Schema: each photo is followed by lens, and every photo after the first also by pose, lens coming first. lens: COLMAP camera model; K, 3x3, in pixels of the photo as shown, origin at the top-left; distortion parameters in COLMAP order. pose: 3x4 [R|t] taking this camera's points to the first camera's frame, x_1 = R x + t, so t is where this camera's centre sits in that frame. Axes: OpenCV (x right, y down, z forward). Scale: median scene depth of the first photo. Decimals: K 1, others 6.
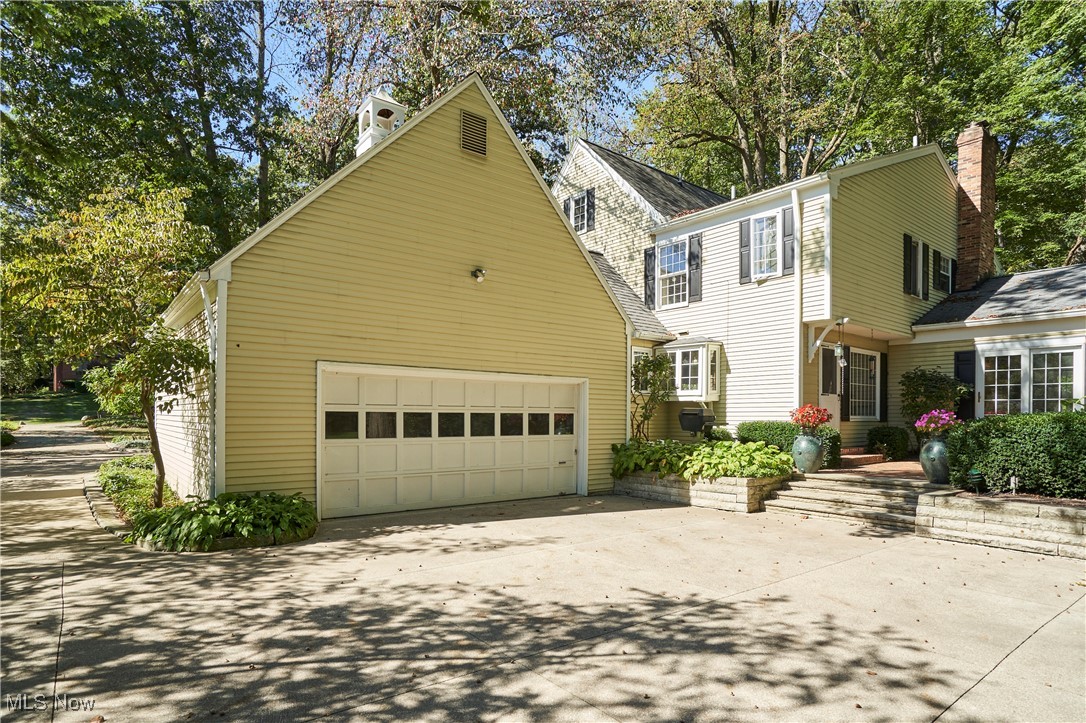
lens RADIAL K [[598.5, 0, 542.9], [0, 598.5, 412.2], [0, 0, 1]] dist [-0.000940, -0.000128]
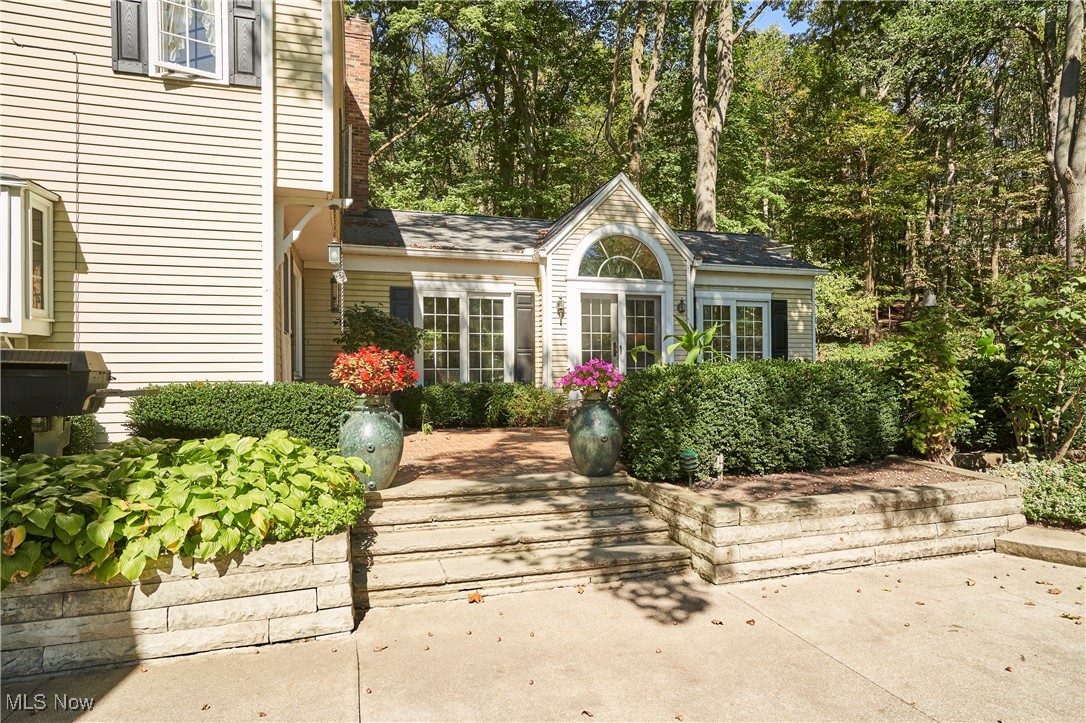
lens RADIAL K [[622.0, 0, 543.8], [0, 622.0, 369.3], [0, 0, 1]] dist [-0.007780, 0.003587]
pose [[0.364510, -0.001686, 0.931198, 0.022311], [0.002330, 0.999997, 0.000898, 0.005157], [-0.931197, 0.001842, 0.364513, 0.593123]]
